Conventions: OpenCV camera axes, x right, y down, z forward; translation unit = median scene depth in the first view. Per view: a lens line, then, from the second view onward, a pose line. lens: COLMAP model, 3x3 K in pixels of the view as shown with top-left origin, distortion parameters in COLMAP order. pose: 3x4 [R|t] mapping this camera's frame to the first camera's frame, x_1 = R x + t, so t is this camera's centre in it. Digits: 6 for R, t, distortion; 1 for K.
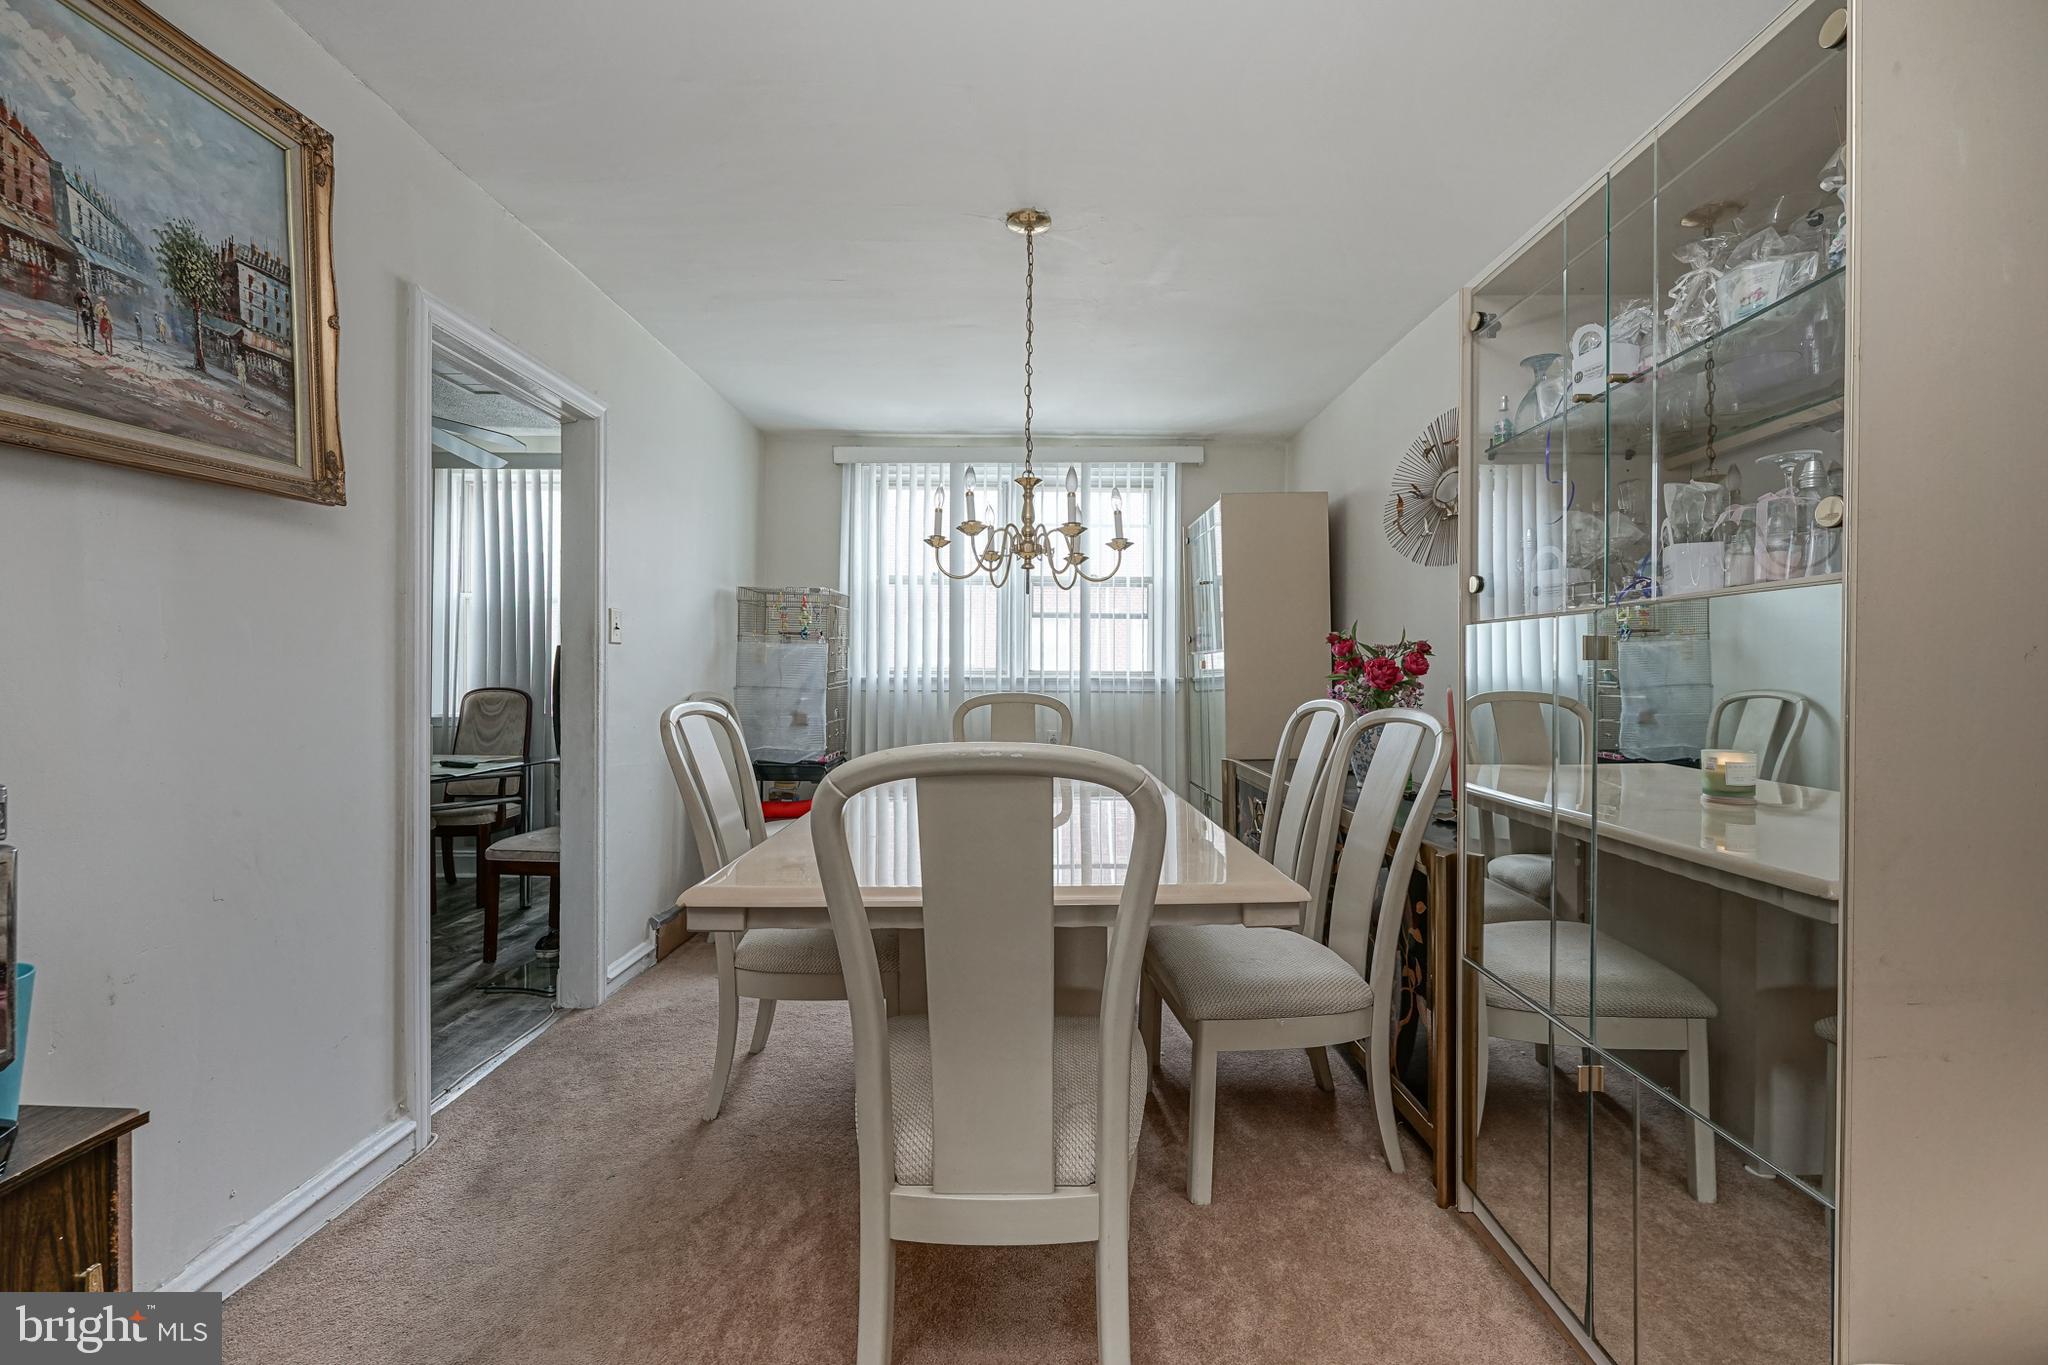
lens RADIAL K [[837.3, 0, 1031.6], [0, 837.3, 681.8], [0, 0, 1]] dist [0.000564, 0.000121]
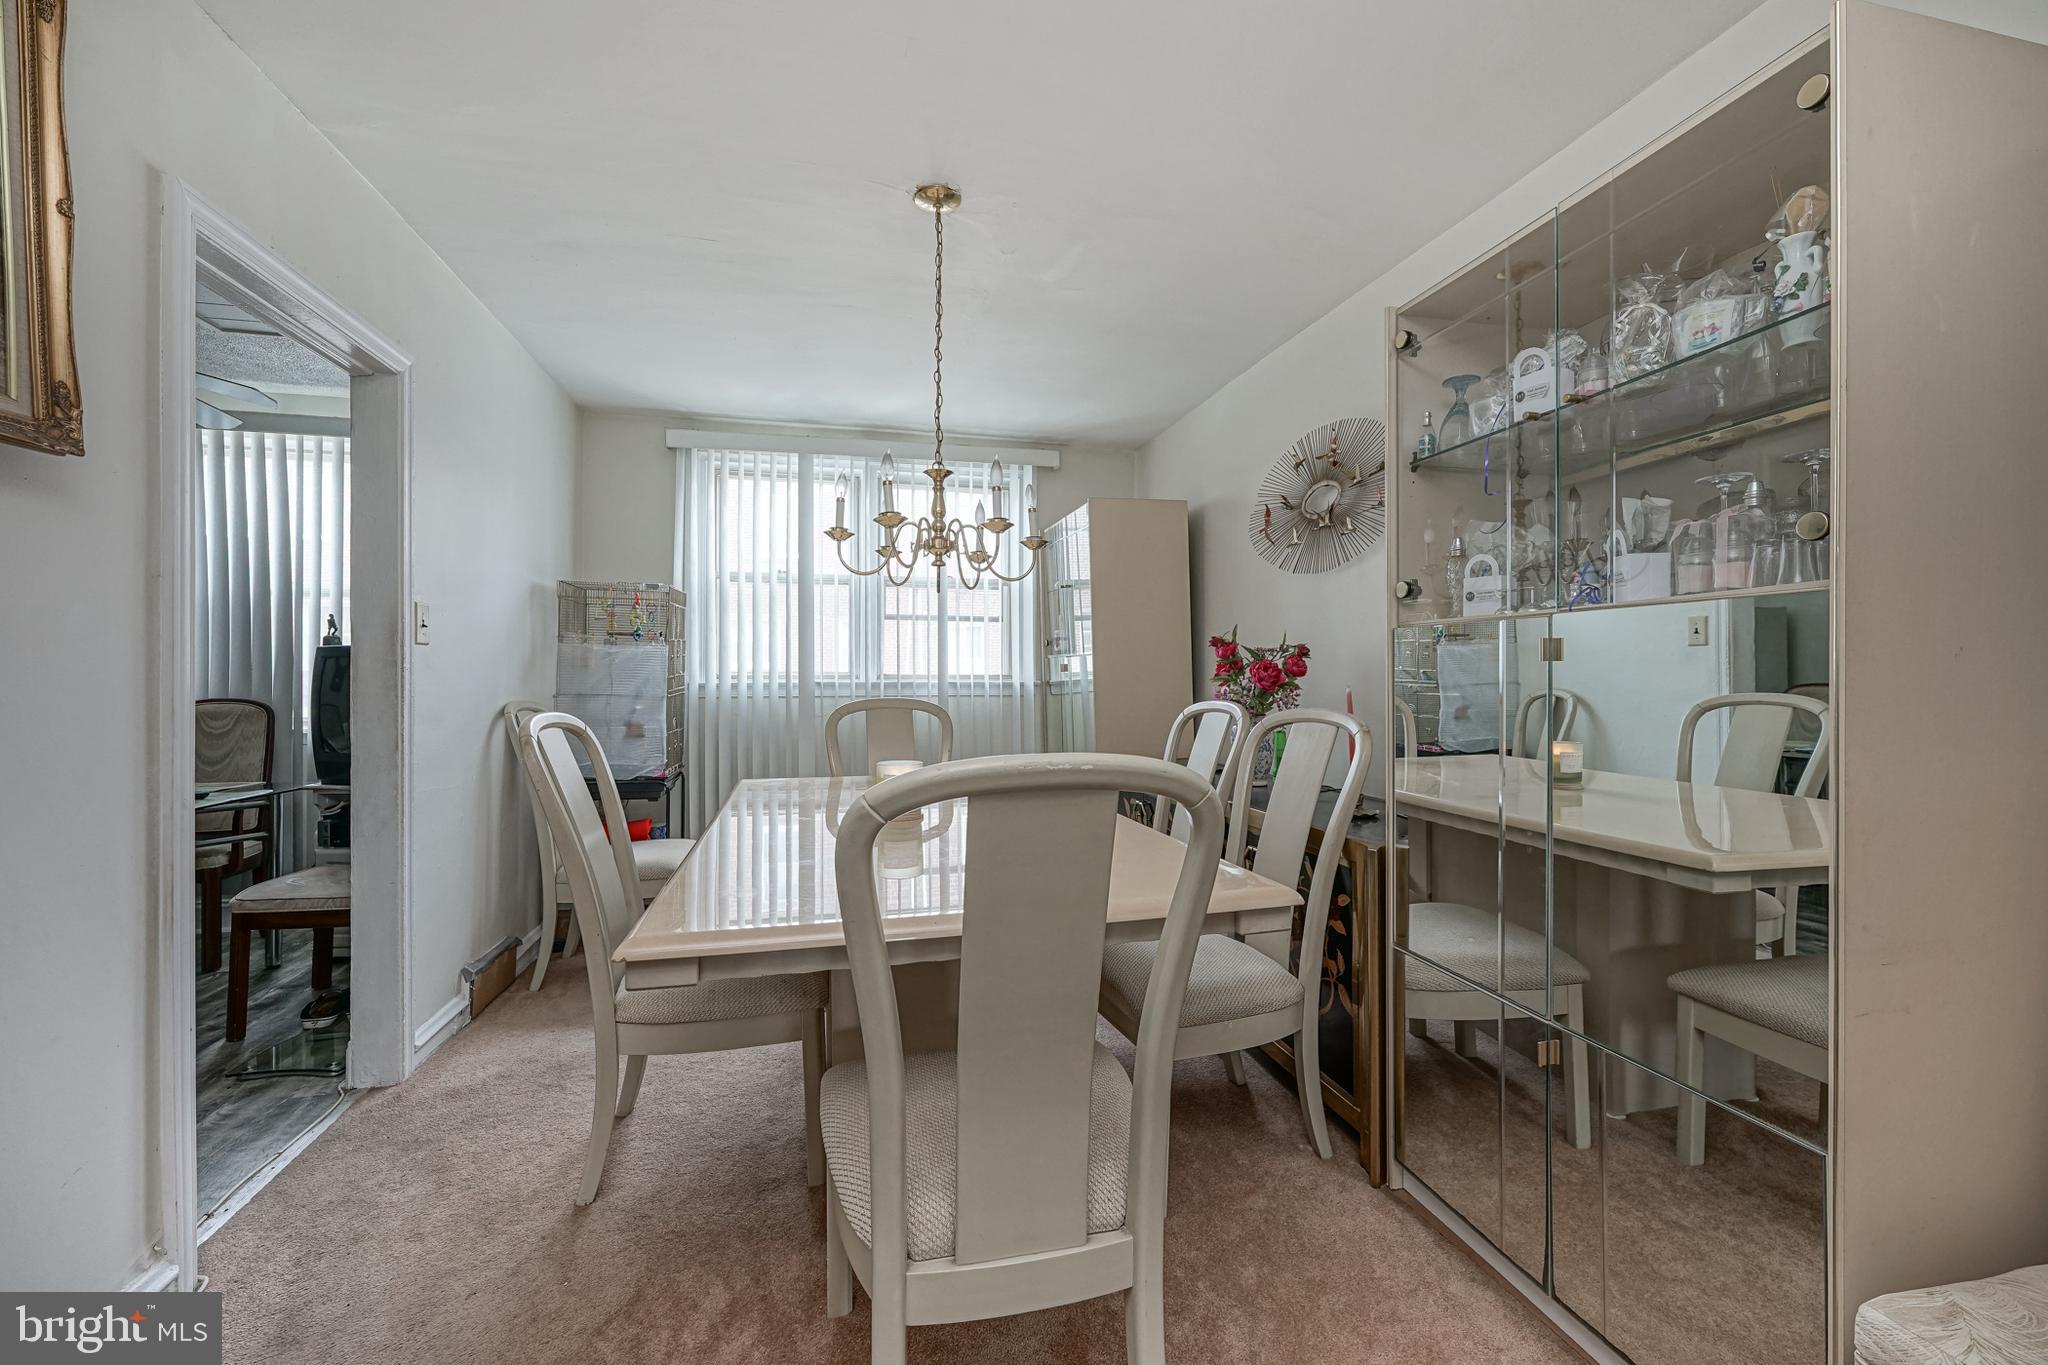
lens RADIAL K [[837.3, 0, 1031.6], [0, 837.3, 681.8], [0, 0, 1]] dist [0.000564, 0.000121]
pose [[0.973989, -0.006948, 0.226489, -0.102817], [0.008011, 0.999961, -0.003776, -0.000244], [-0.226453, 0.005493, 0.974006, 0.051900]]
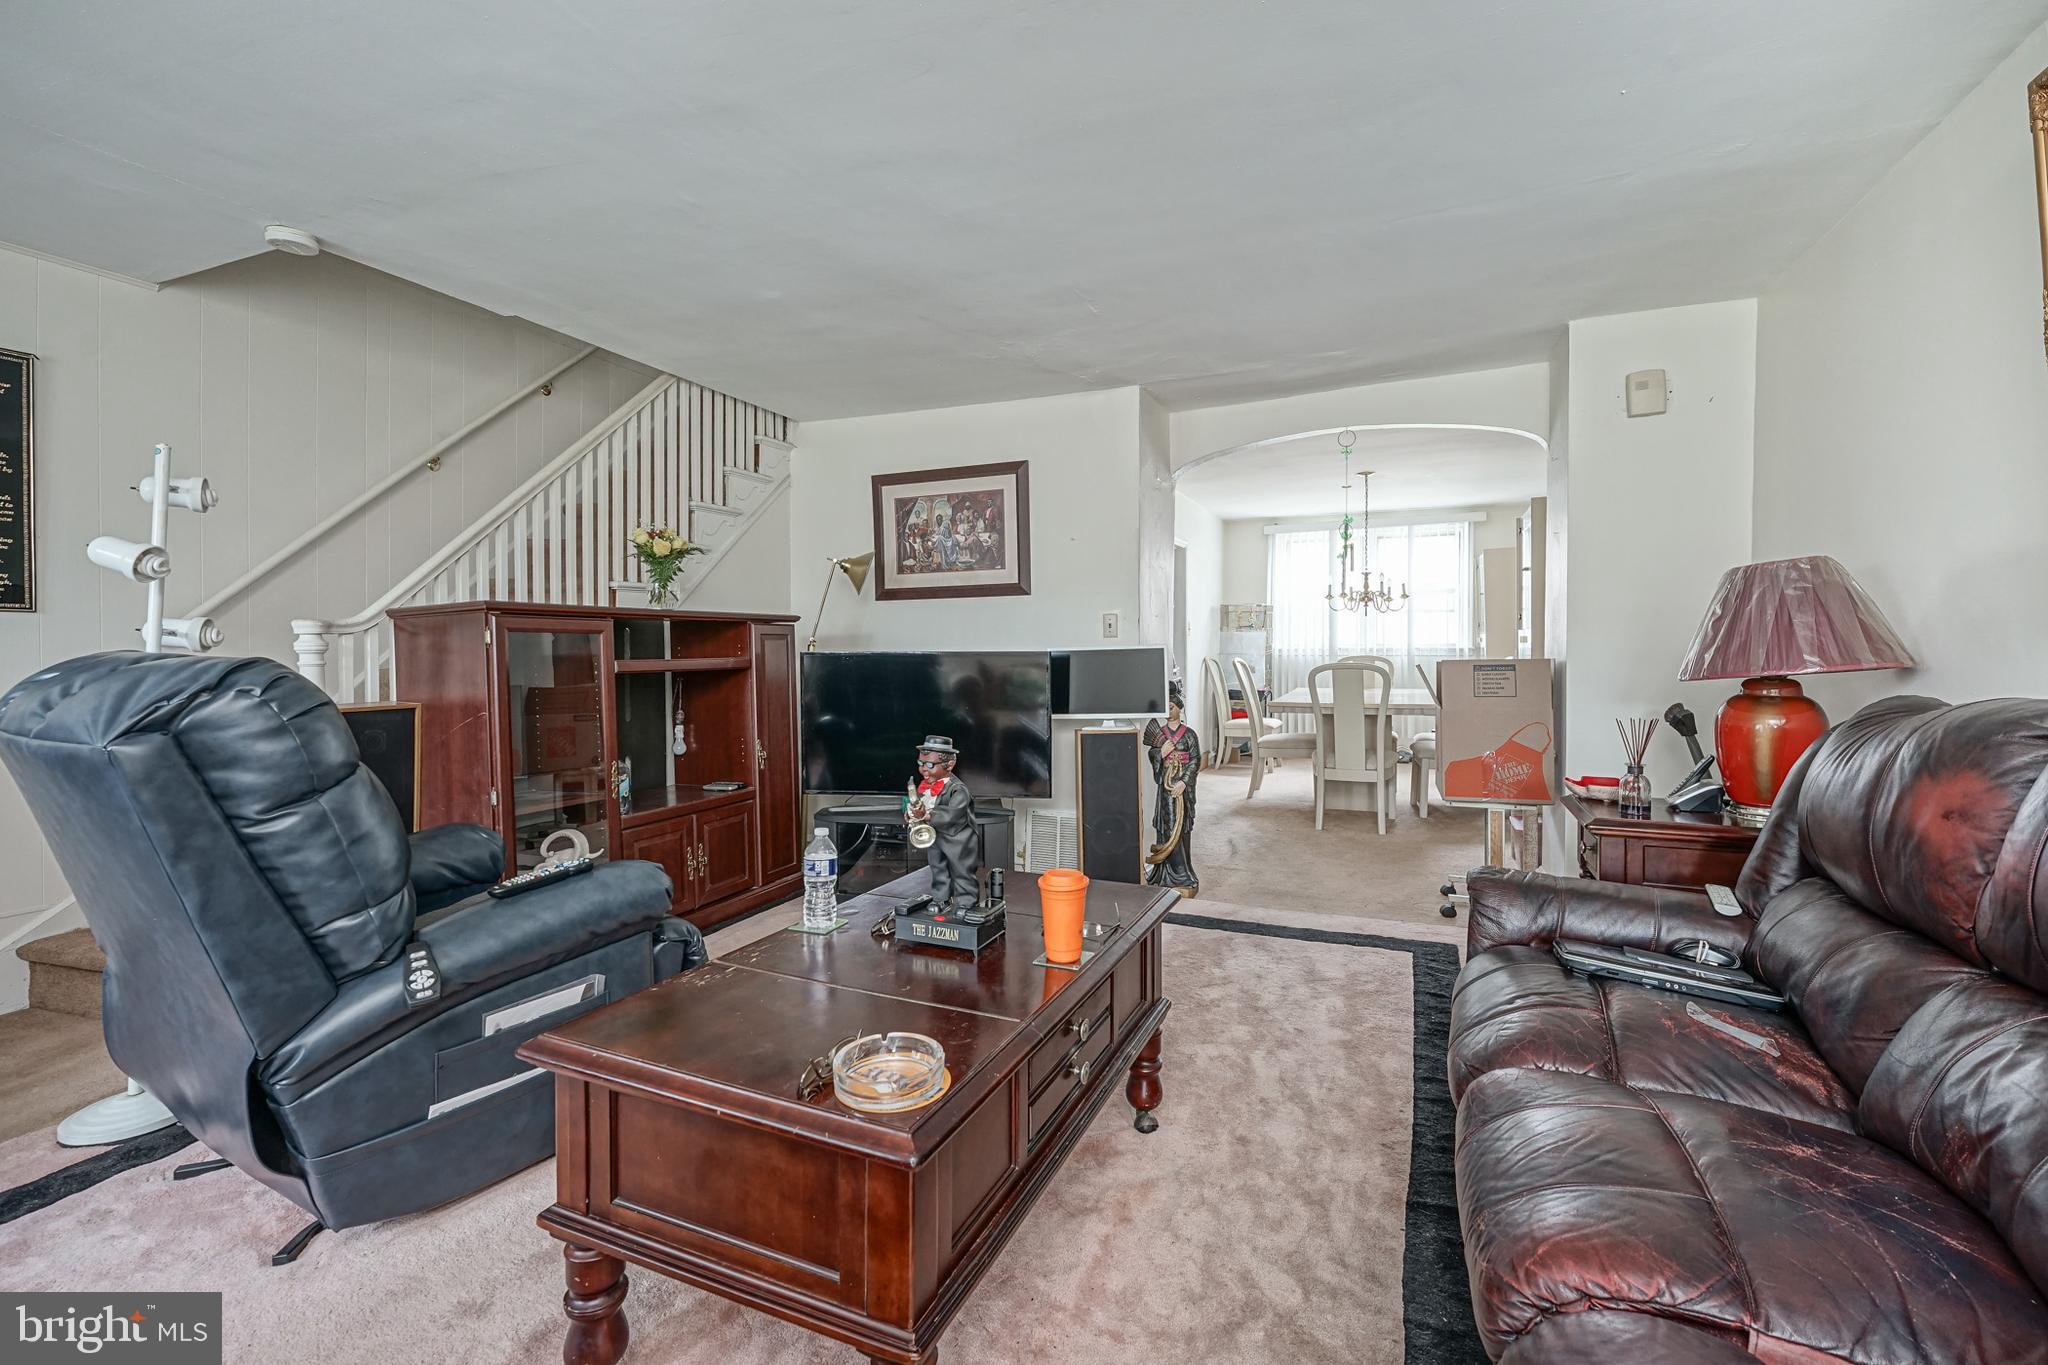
lens RADIAL K [[861.1, 0, 1028.2], [0, 861.1, 664.7], [0, 0, 1]] dist [-0.001181, -0.000122]
pose [[0.916648, 0.003876, -0.399678, 0.095825], [0.001267, 0.999920, 0.012603, 0.010702], [0.399694, -0.012059, 0.916569, -1.760101]]
